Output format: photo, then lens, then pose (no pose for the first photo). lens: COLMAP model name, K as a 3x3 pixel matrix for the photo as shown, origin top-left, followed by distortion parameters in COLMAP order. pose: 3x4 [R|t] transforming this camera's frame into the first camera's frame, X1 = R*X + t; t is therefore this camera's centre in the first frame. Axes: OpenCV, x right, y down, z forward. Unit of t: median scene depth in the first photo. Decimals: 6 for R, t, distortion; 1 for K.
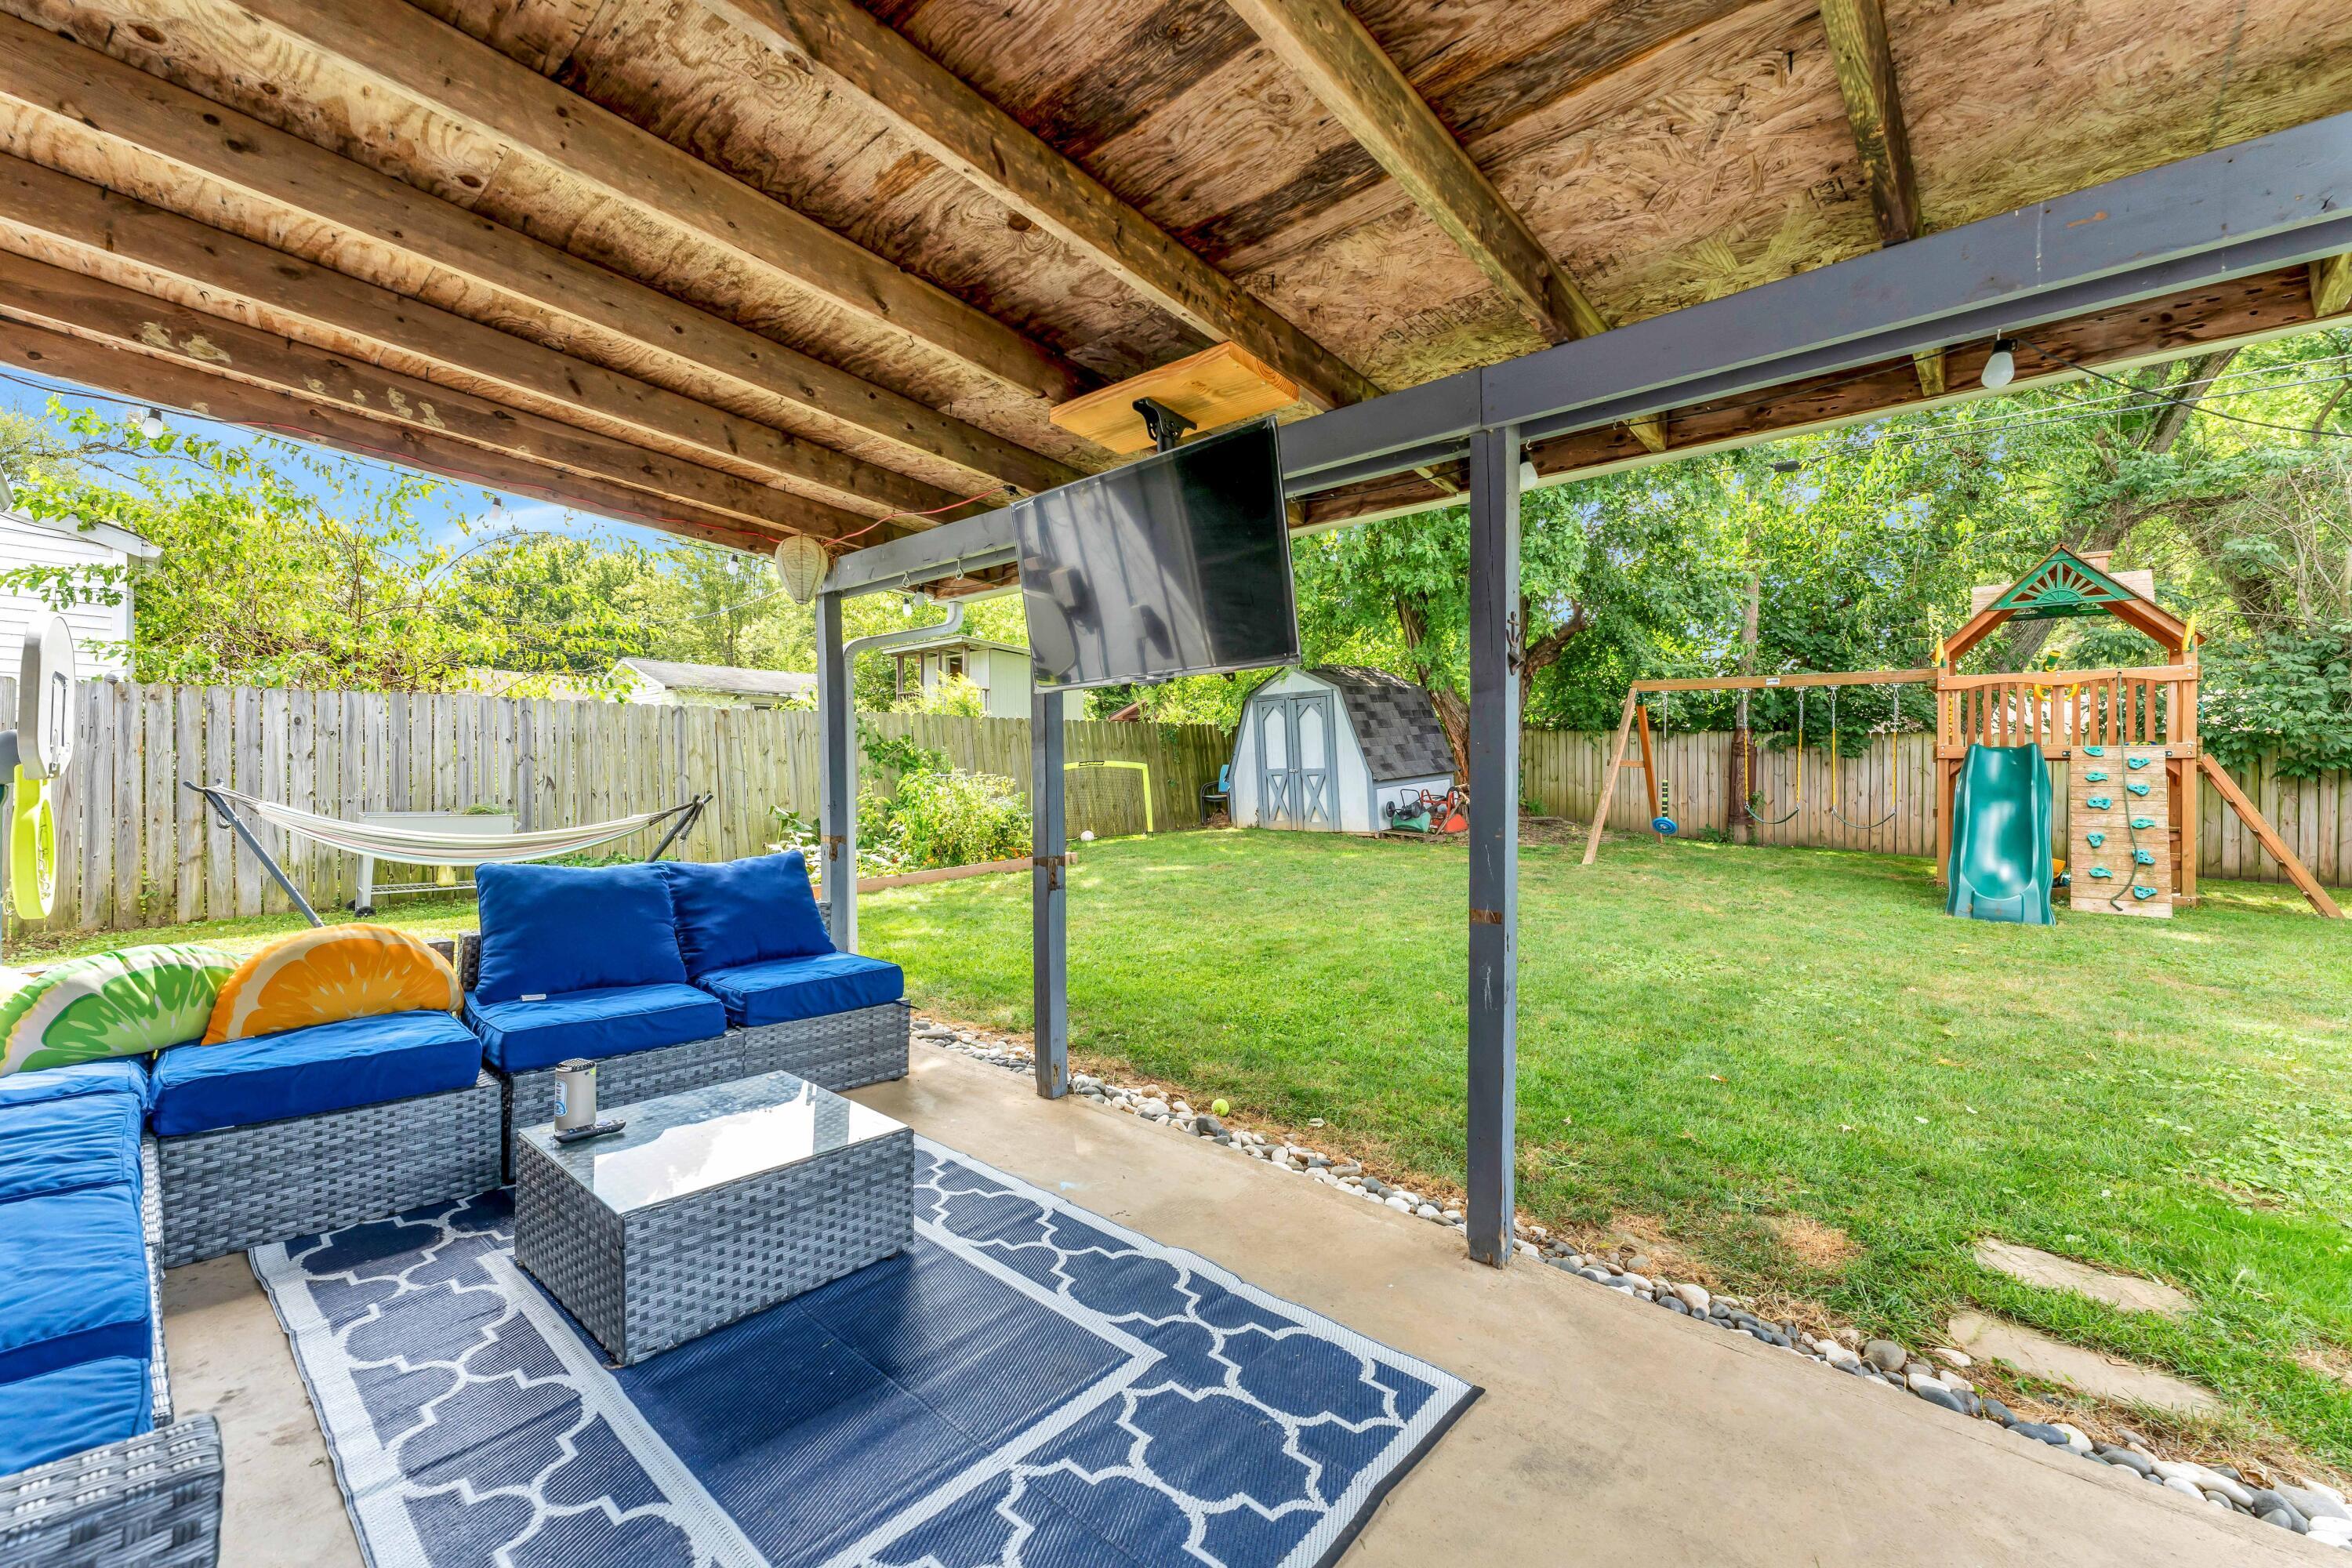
lens RADIAL K [[943.8, 0, 1170.4], [0, 943.8, 786.0], [0, 0, 1]] dist [-0.000227, -0.000025]
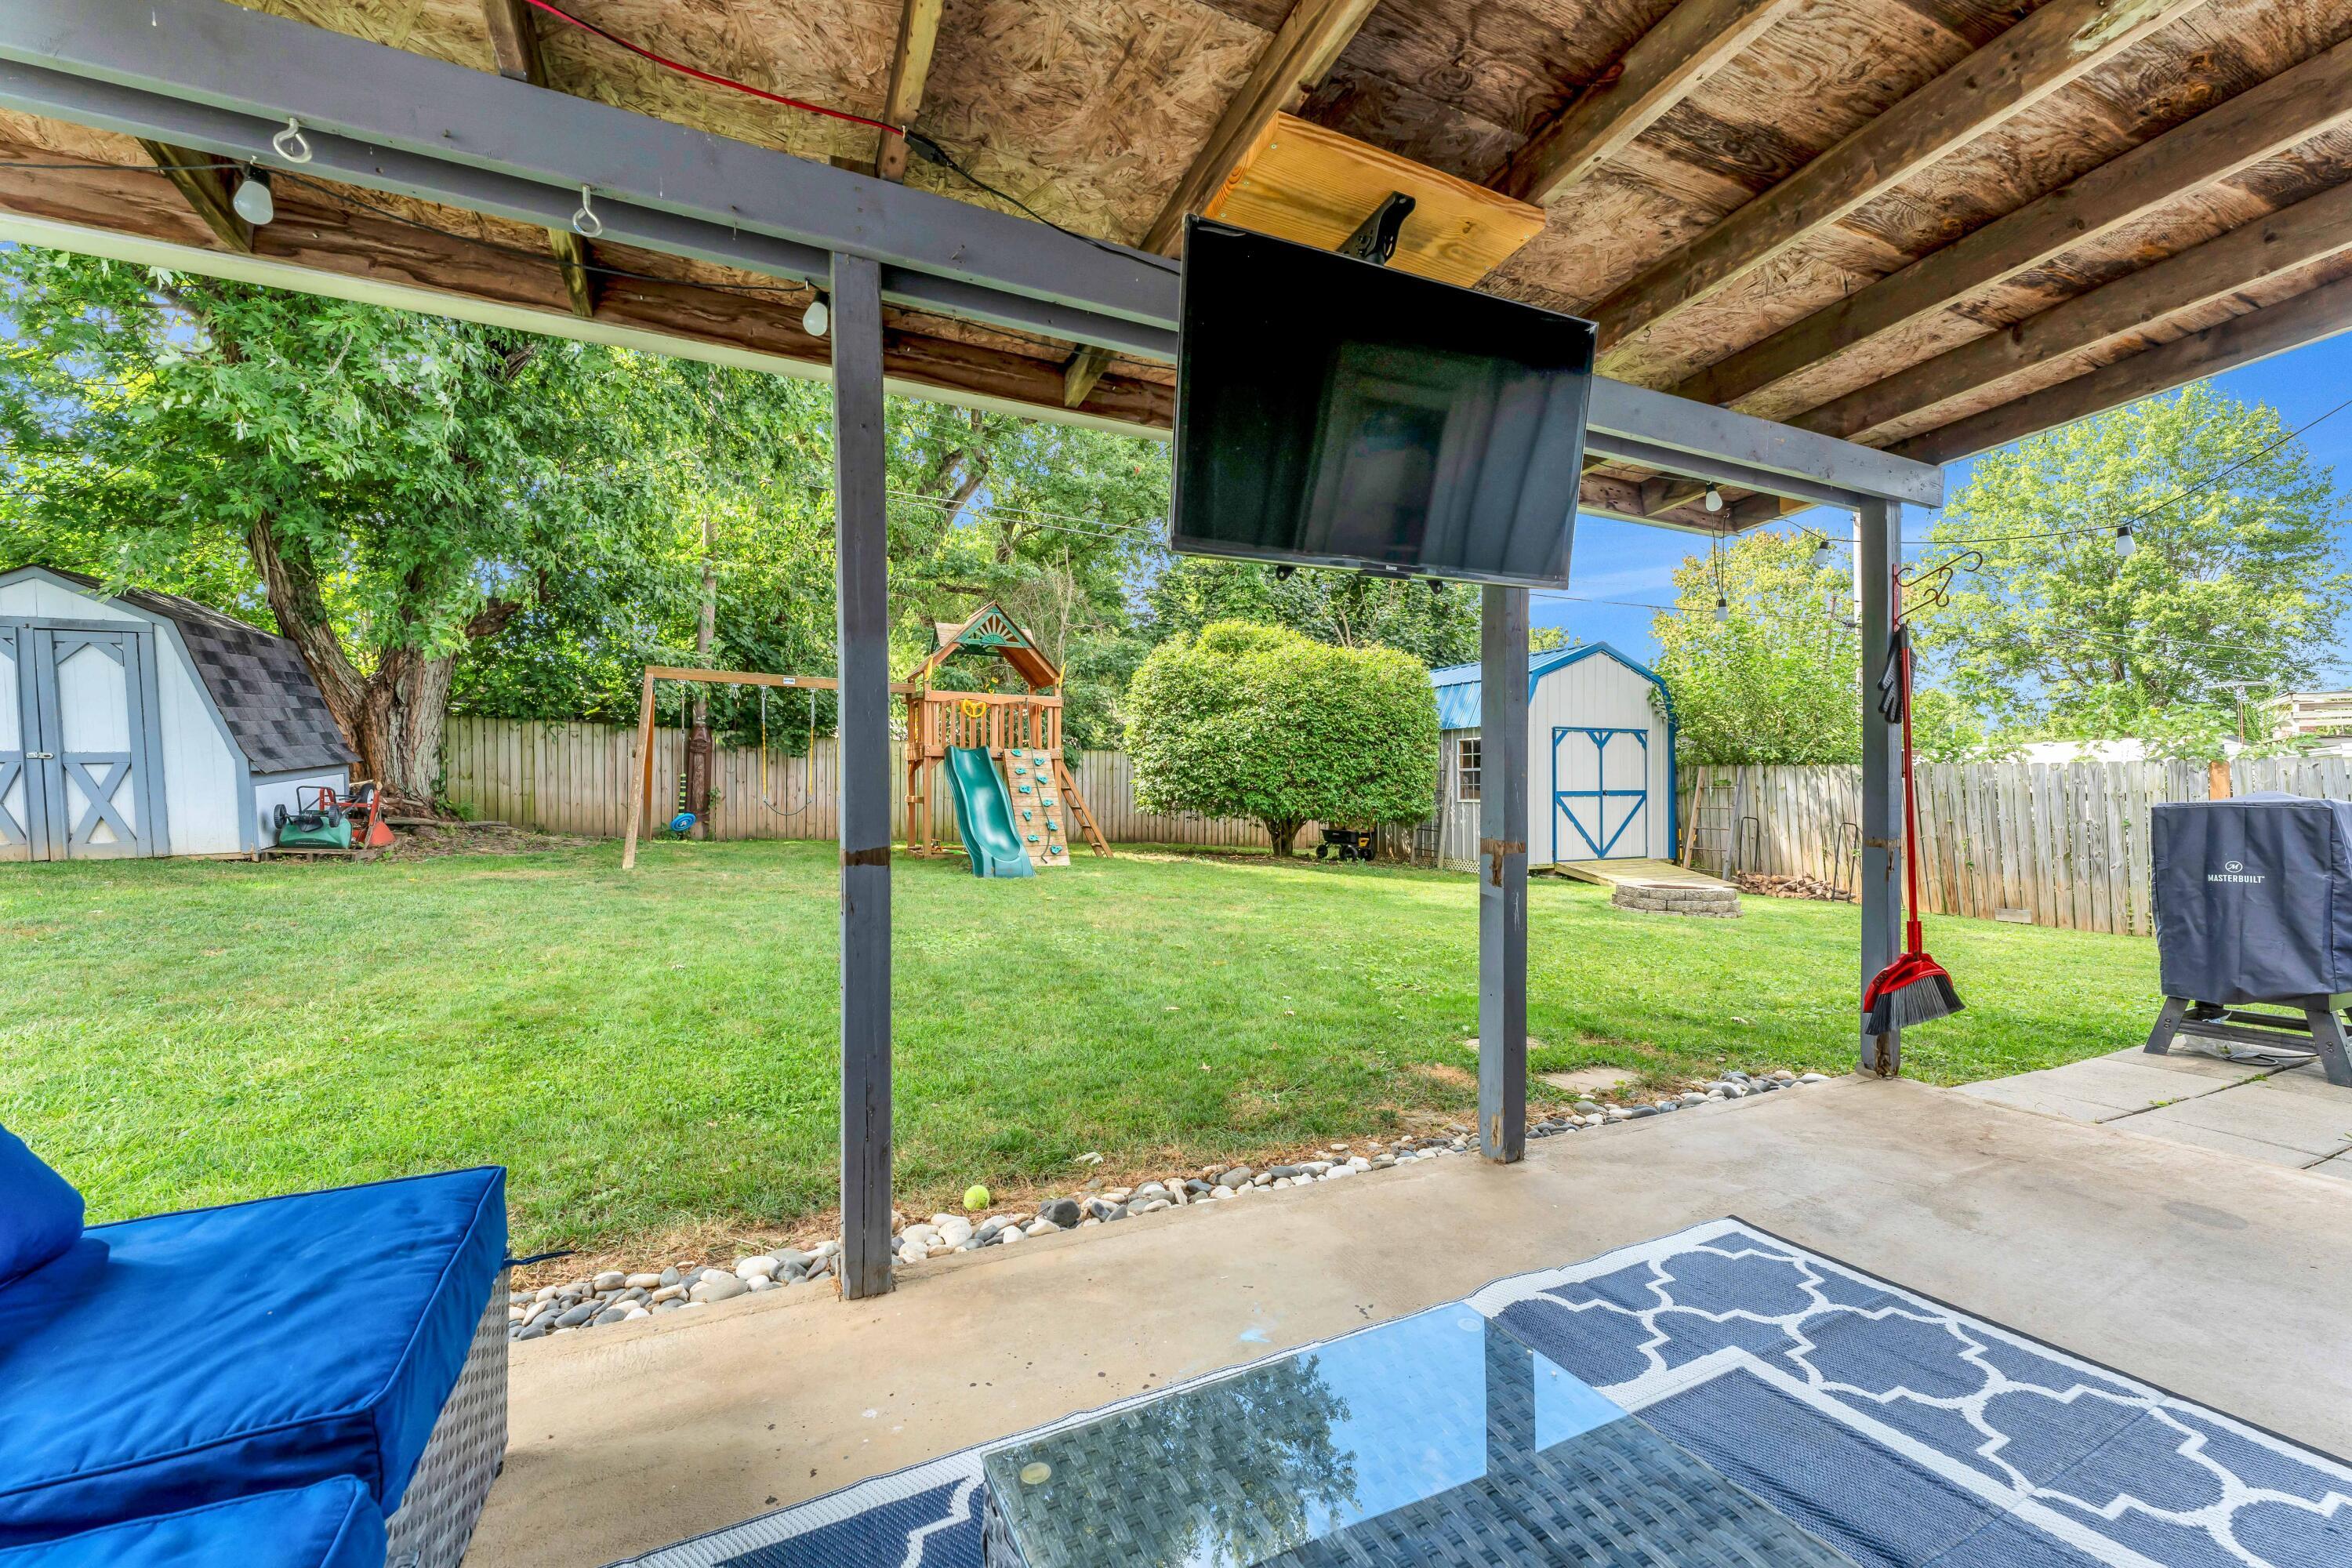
lens RADIAL K [[943.8, 0, 1170.4], [0, 943.8, 786.0], [0, 0, 1]] dist [-0.000227, -0.000025]
pose [[0.381635, -0.002659, 0.924309, -0.142803], [0.010458, 0.999944, -0.001442, 0.010736], [-0.924254, 0.010217, 0.381642, 0.160322]]
